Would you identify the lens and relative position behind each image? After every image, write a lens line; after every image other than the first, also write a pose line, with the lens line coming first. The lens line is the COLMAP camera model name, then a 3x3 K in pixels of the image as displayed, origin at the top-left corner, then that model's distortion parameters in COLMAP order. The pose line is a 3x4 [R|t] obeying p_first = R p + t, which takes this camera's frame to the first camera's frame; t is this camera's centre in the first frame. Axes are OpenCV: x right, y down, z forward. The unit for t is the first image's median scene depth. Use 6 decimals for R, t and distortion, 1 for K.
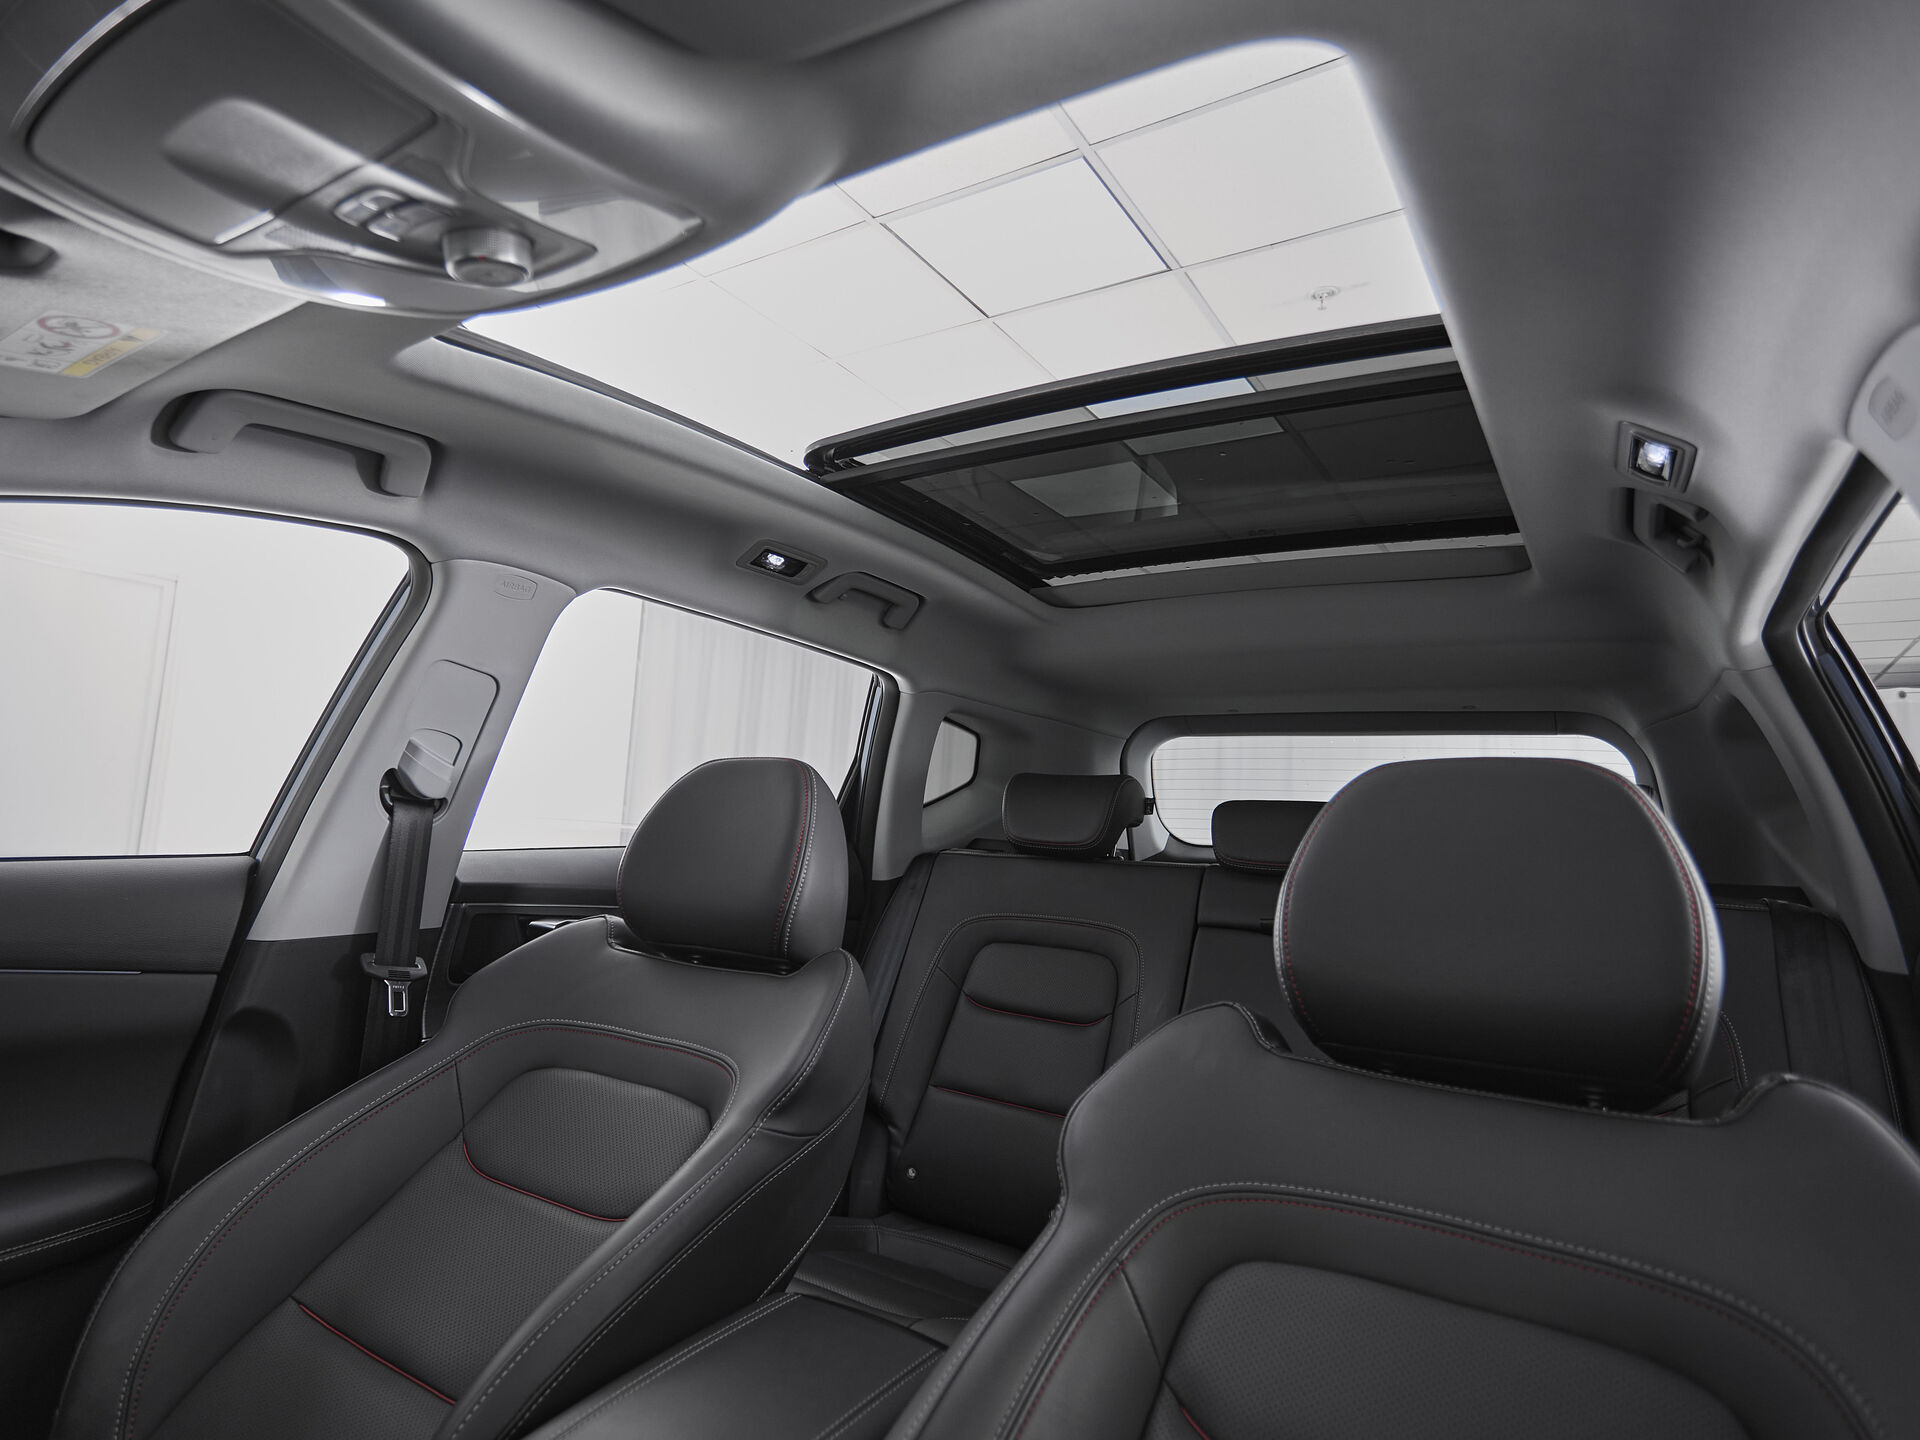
lens RADIAL K [[1157.2, 0, 960.0], [0, 1157.2, 720.0], [0, 0, 1]] dist [-0.002558, -0.000043]
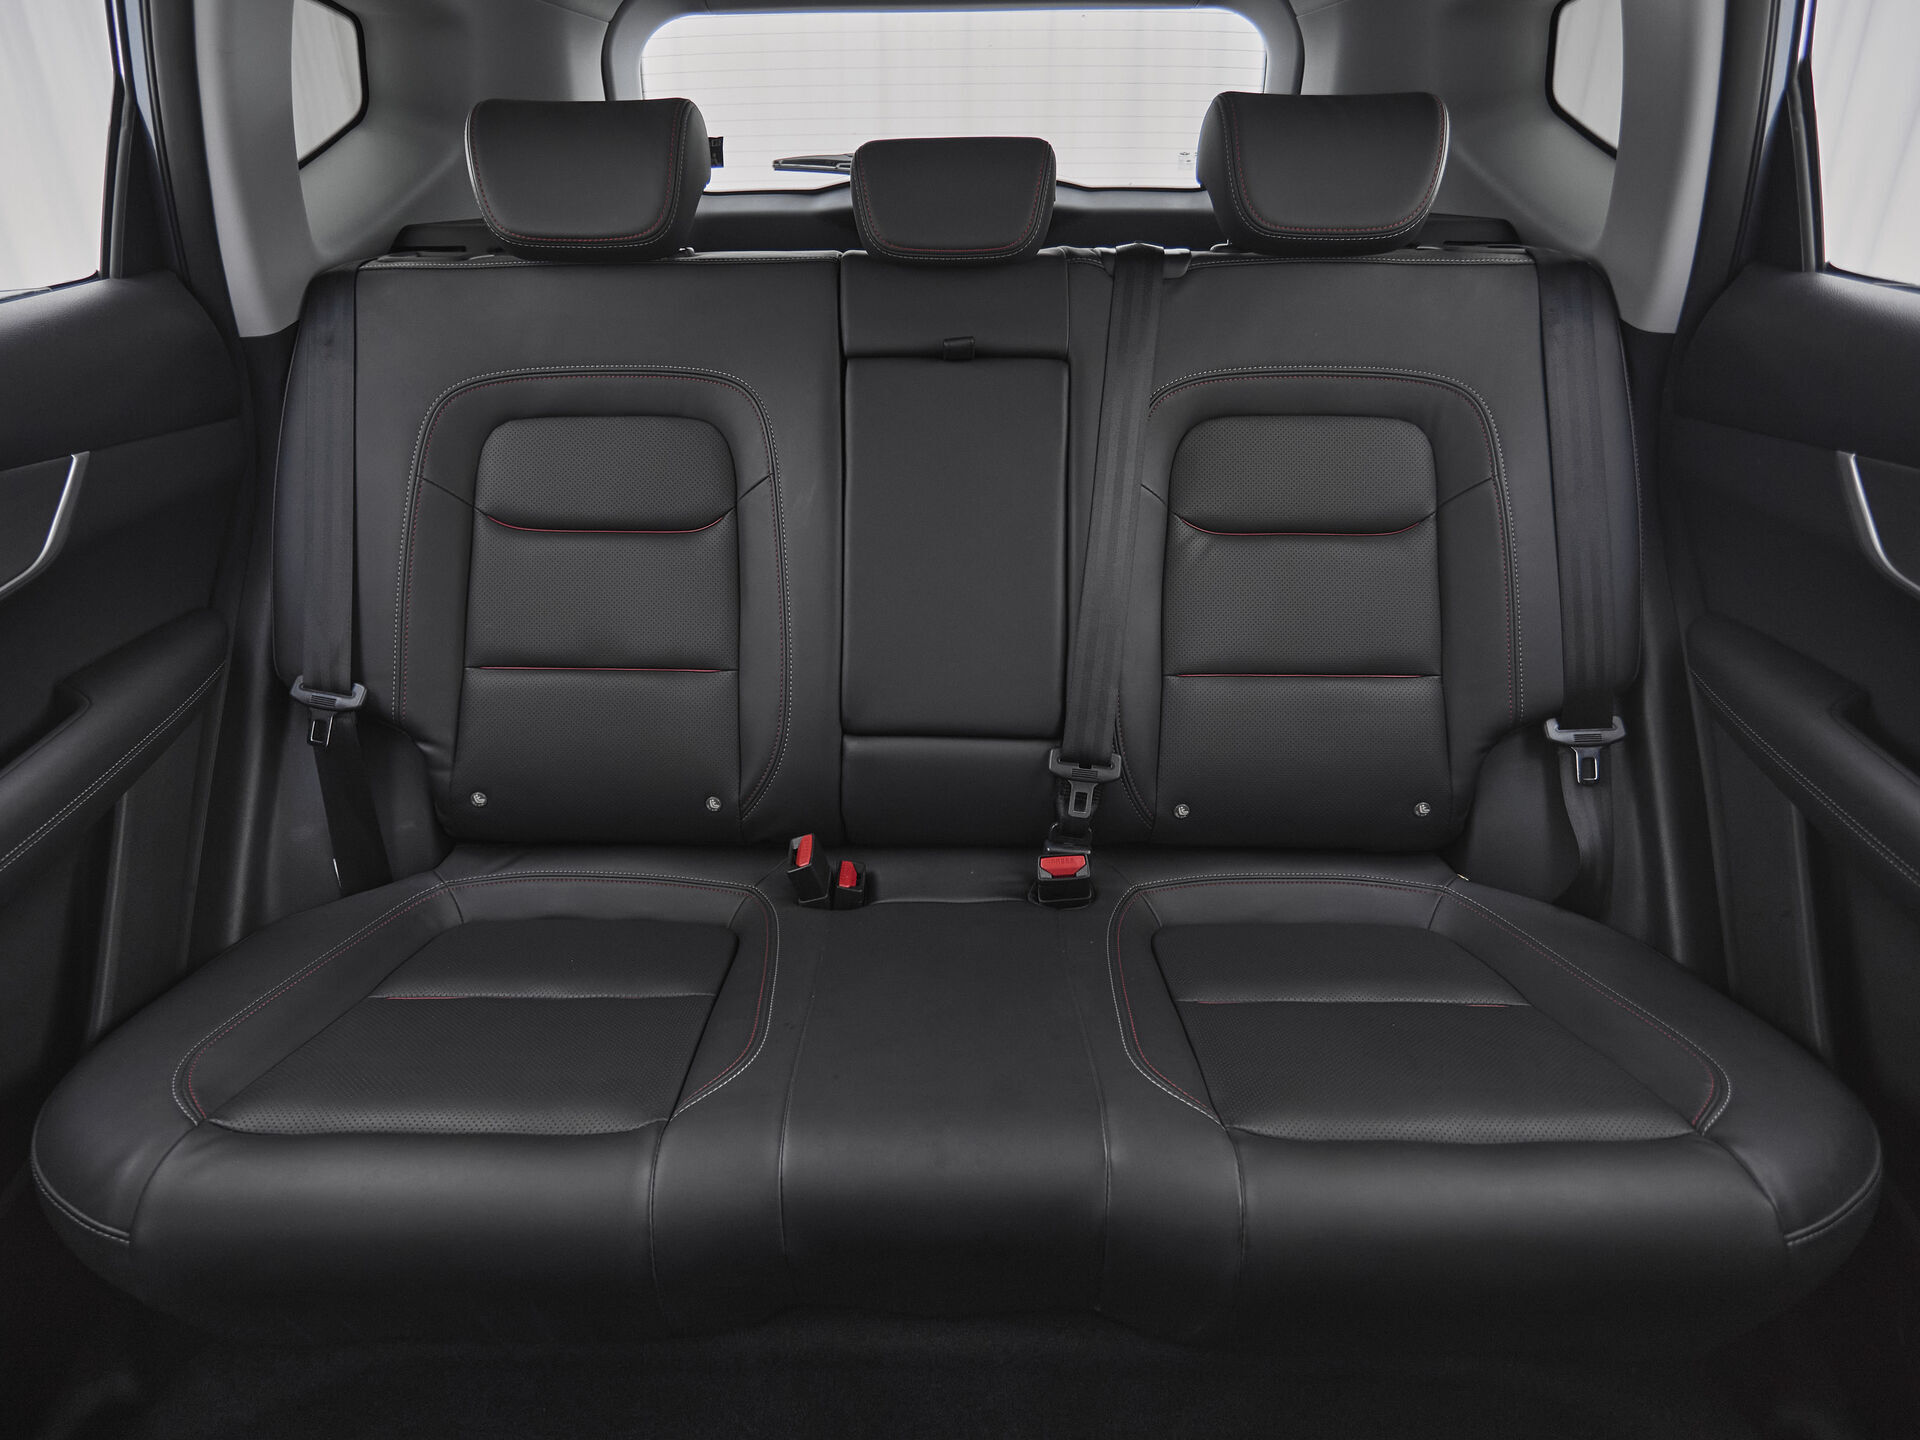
lens RADIAL K [[1157.2, 0, 960.0], [0, 1157.2, 720.0], [0, 0, 1]] dist [-0.002558, -0.000043]
pose [[0.866765, -0.271071, 0.418615, -0.064398], [0.003386, 0.842565, 0.538584, -0.001126], [-0.498705, -0.465409, 0.731224, 0.383970]]
